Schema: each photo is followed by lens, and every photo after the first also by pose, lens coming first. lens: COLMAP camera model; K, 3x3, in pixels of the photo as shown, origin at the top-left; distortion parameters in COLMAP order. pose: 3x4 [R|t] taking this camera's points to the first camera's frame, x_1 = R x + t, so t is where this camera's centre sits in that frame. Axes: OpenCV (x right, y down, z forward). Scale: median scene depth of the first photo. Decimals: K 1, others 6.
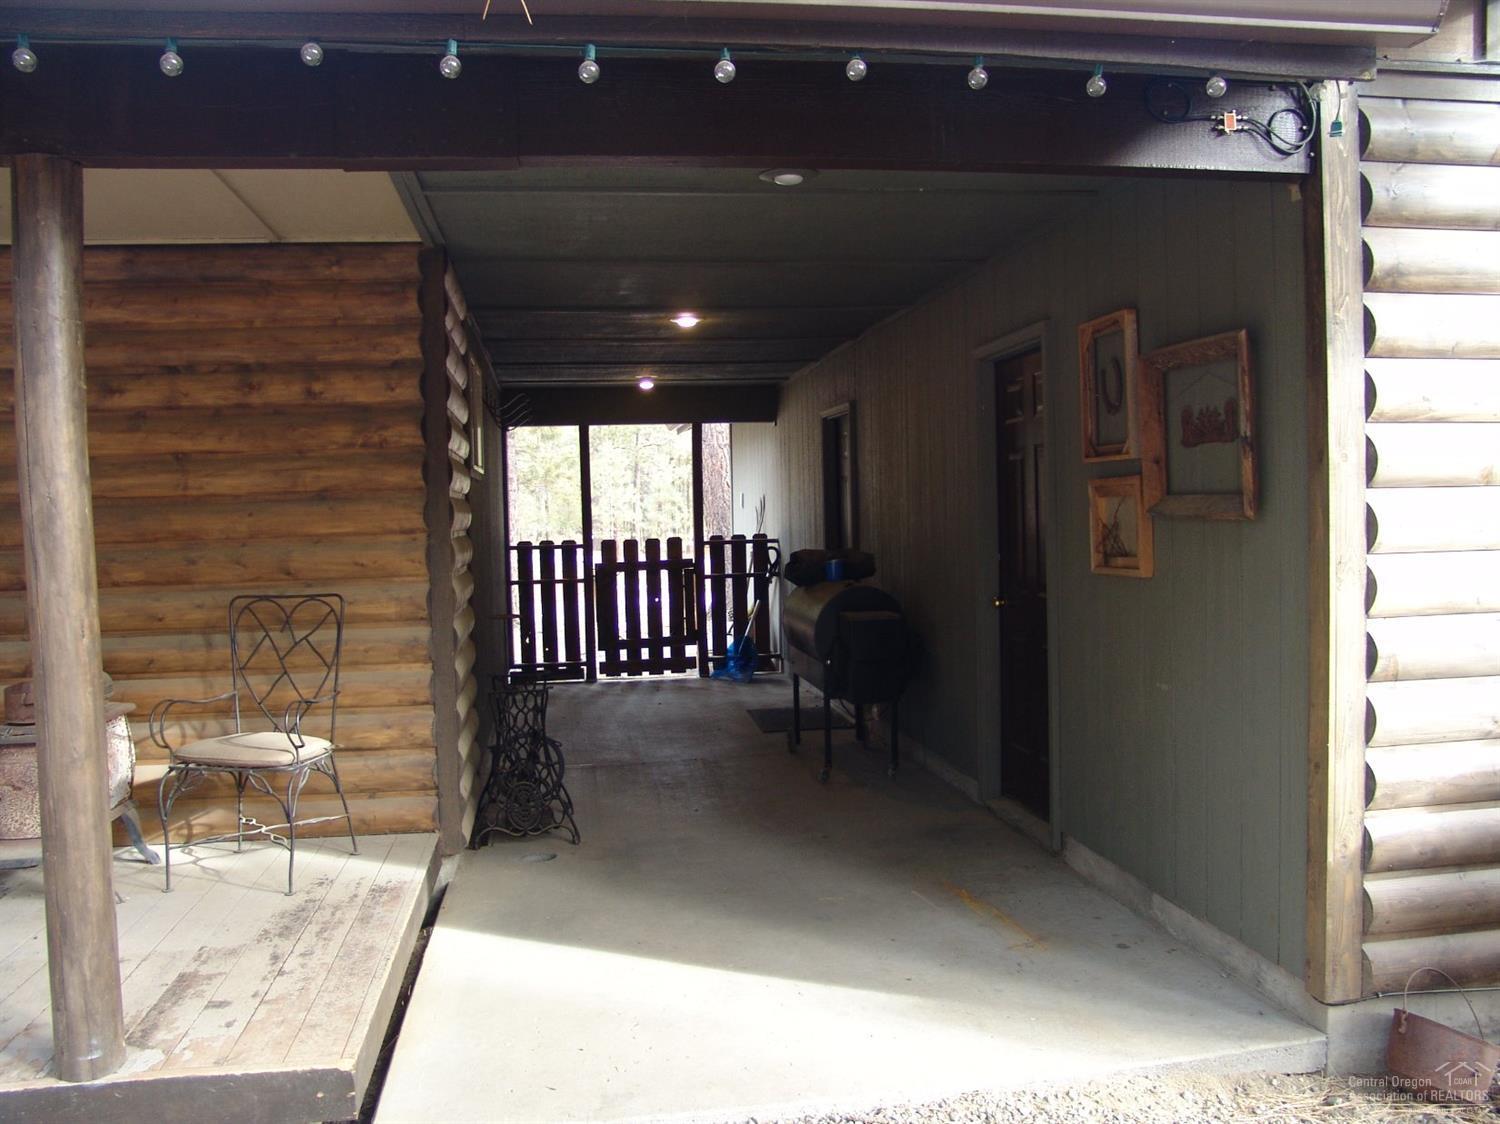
lens RADIAL K [[1250.8, 0, 750.0], [0, 1250.8, 562.0], [0, 0, 1]] dist [-0.160673, 0.135152]
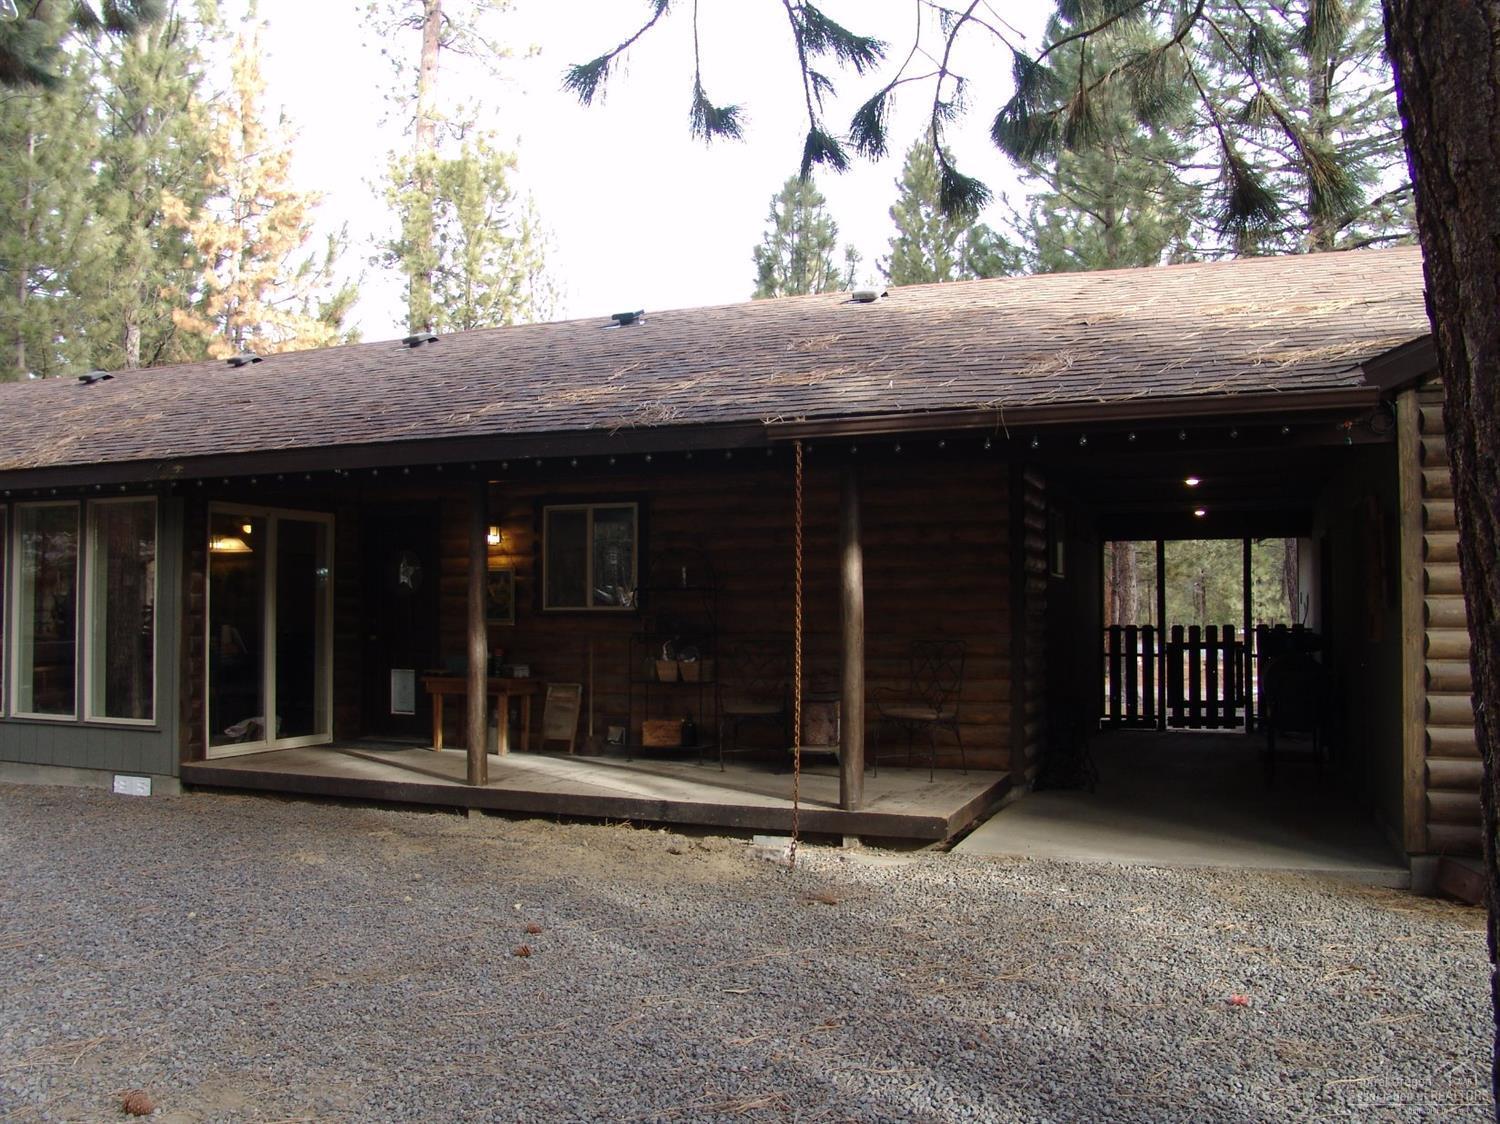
lens RADIAL K [[1250.8, 0, 750.0], [0, 1250.8, 562.0], [0, 0, 1]] dist [-0.160673, 0.135152]
pose [[0.862839, 0.004618, -0.505458, 0.158017], [-0.042409, 0.997094, -0.063284, 0.017412], [0.503697, 0.076040, 0.860527, -0.374754]]
